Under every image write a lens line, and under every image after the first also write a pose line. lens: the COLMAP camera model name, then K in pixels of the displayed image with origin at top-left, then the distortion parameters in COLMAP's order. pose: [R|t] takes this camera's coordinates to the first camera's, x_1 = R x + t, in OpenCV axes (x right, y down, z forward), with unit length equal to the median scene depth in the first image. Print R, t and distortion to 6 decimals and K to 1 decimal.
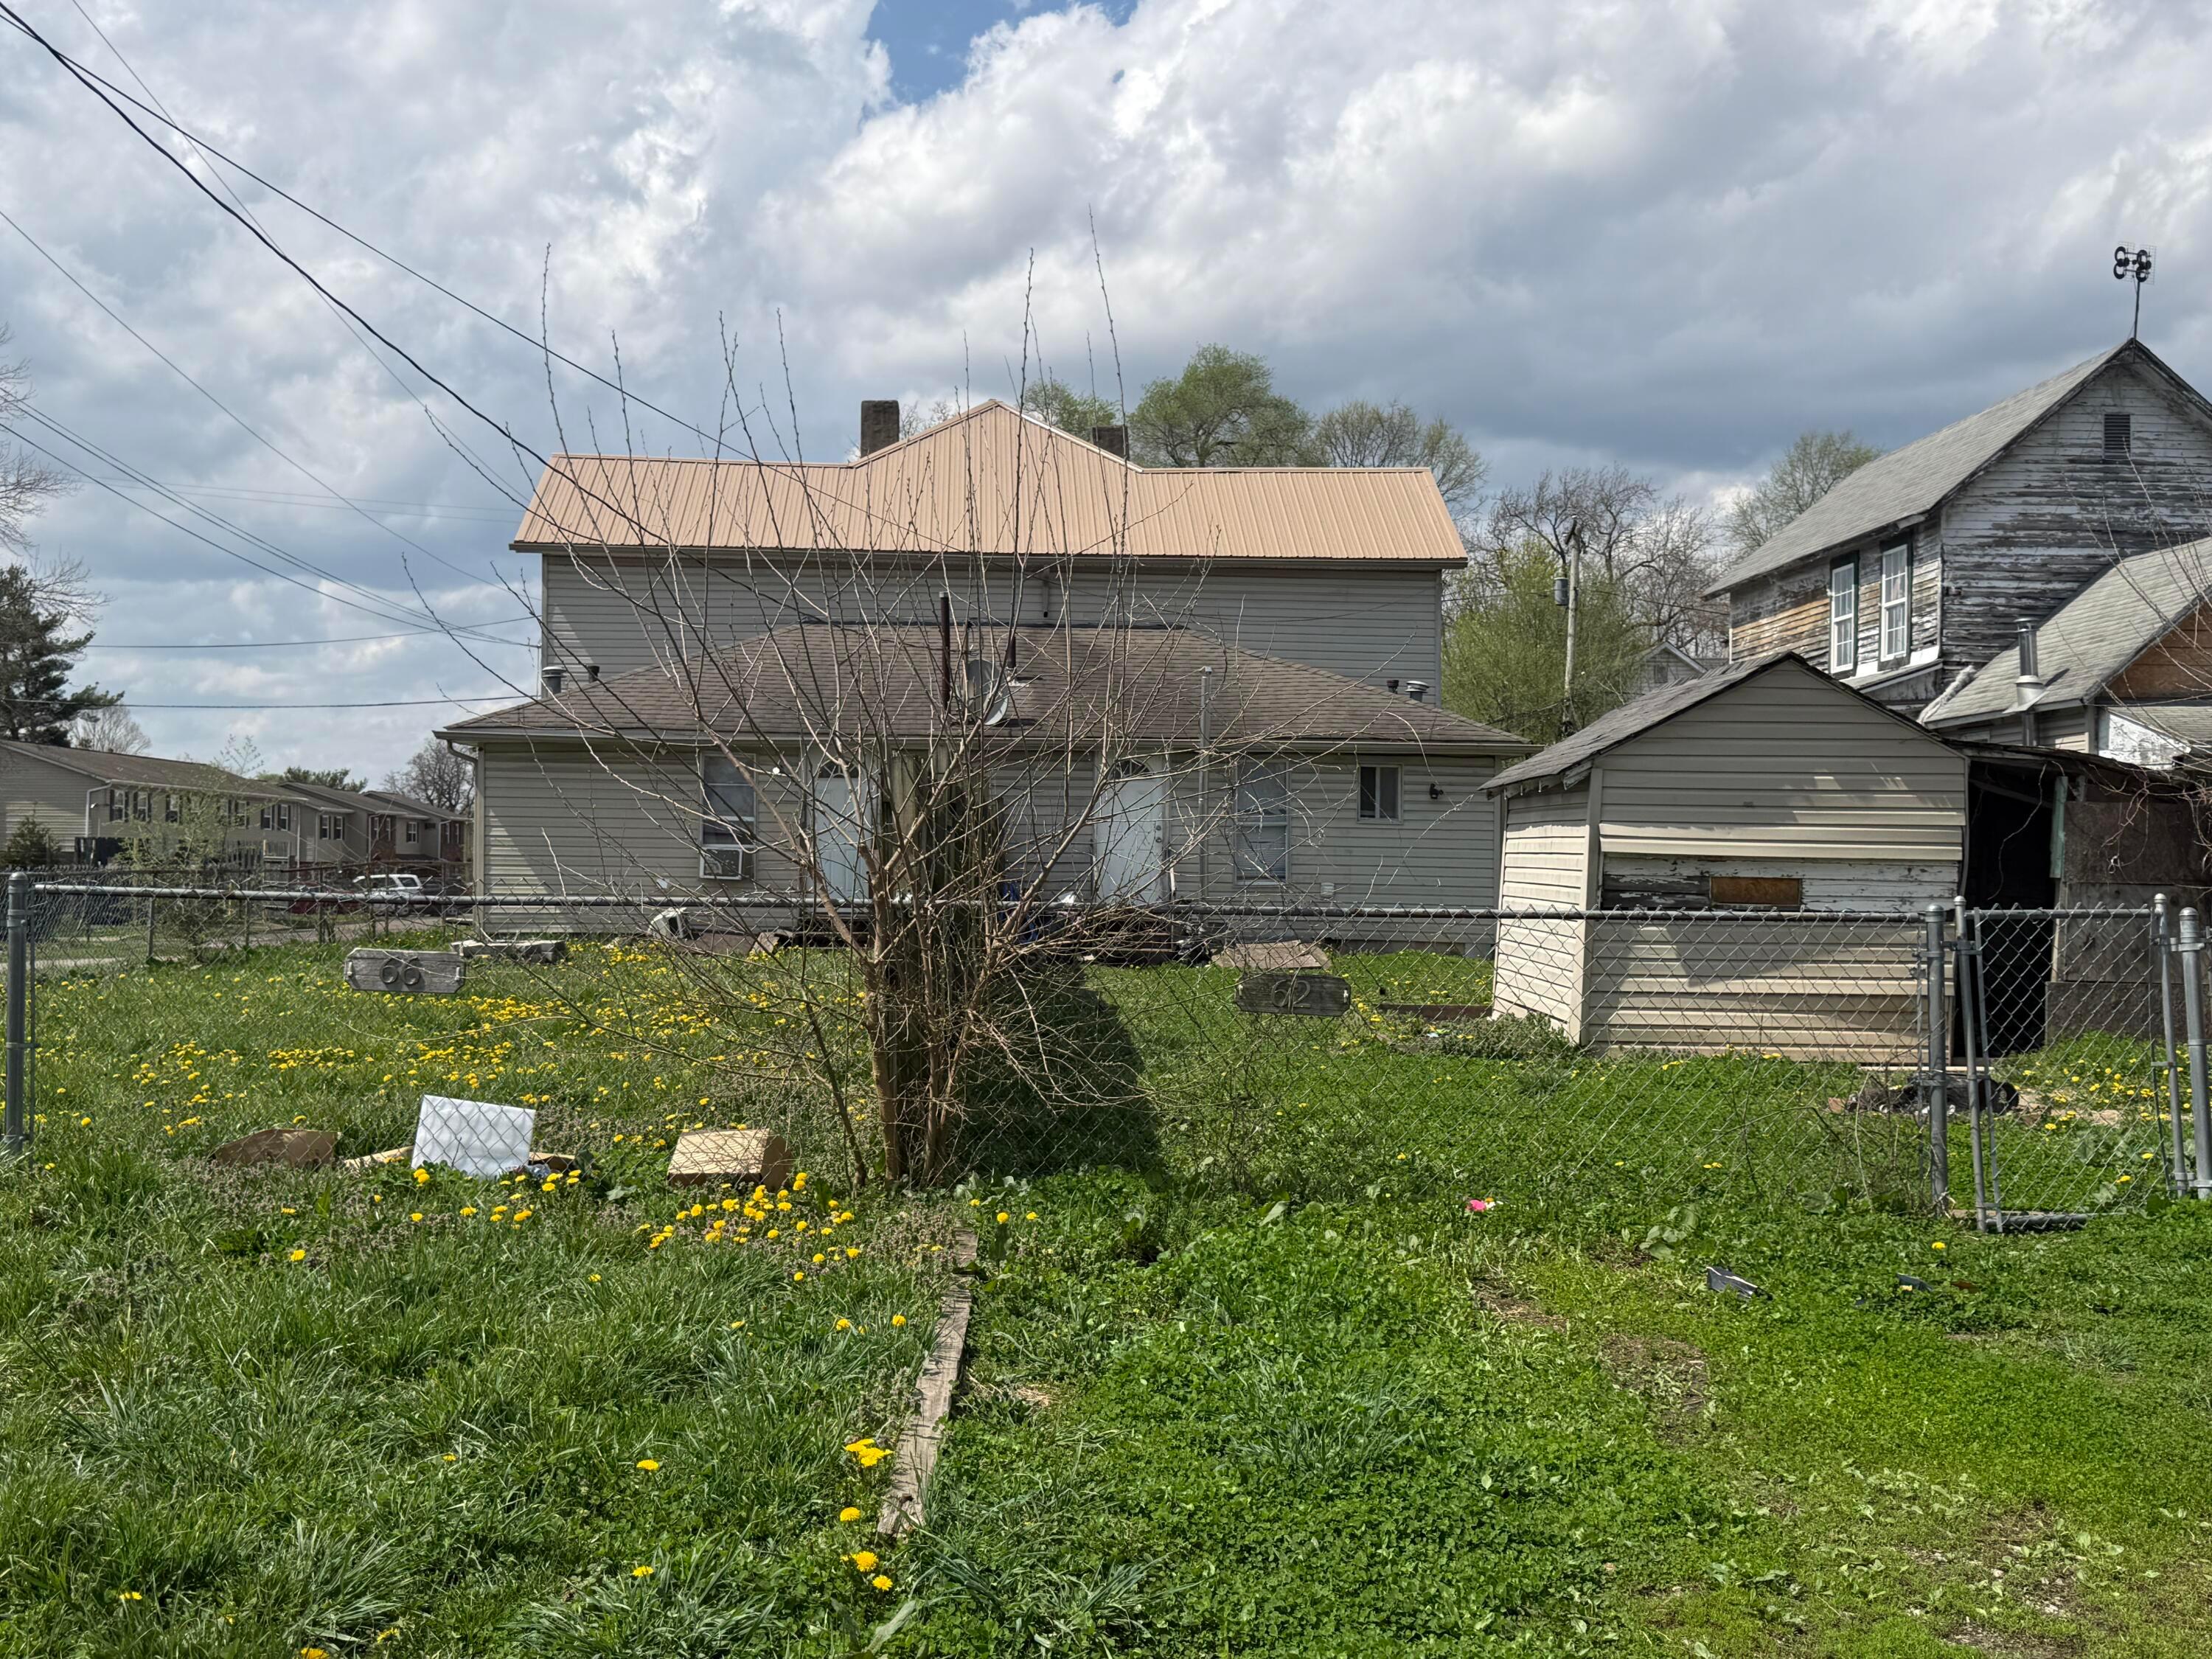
lens RADIAL K [[2265.6, 0, 1101.1], [0, 2265.6, 831.2], [0, 0, 1]] dist [0.008073, 0.000000]
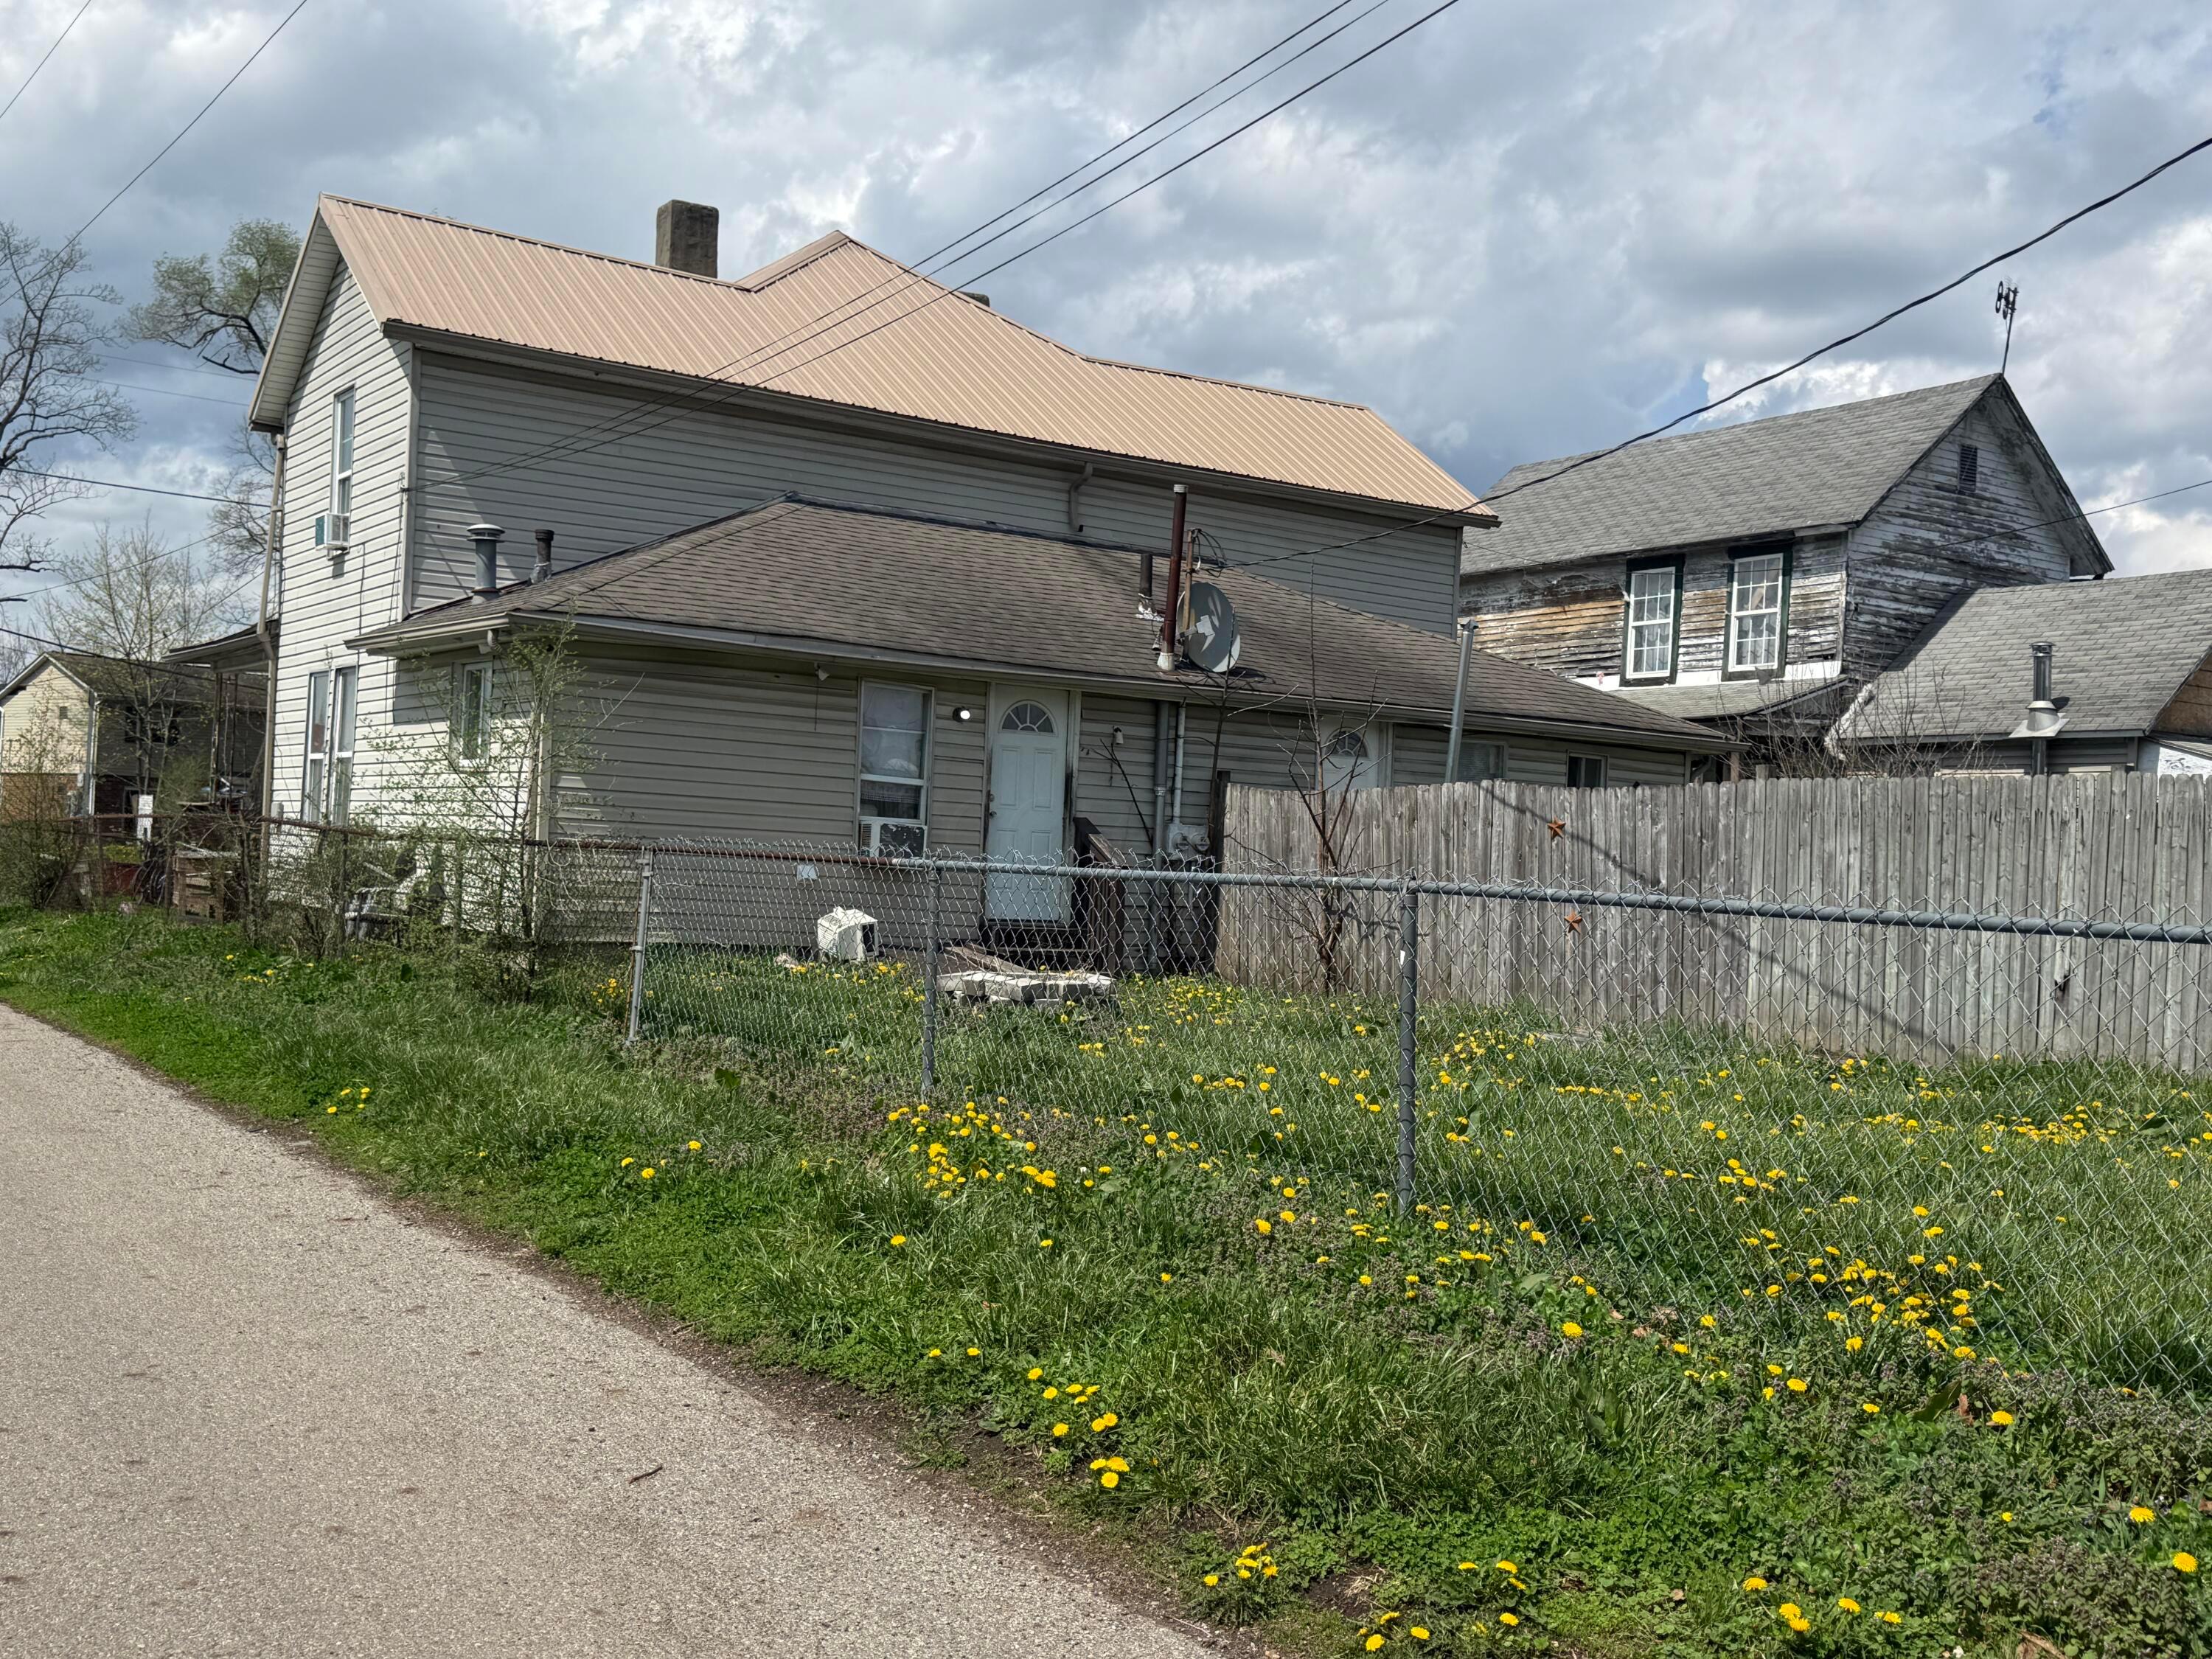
lens RADIAL K [[2265.6, 0, 1107.3], [0, 2265.6, 833.7], [0, 0, 1]] dist [0.008073, 0.000000]
pose [[0.836326, 0.036016, 0.547048, -0.421017], [-0.041047, 0.999153, -0.003029, 0.007735], [-0.546694, -0.019922, 0.837096, 0.358383]]
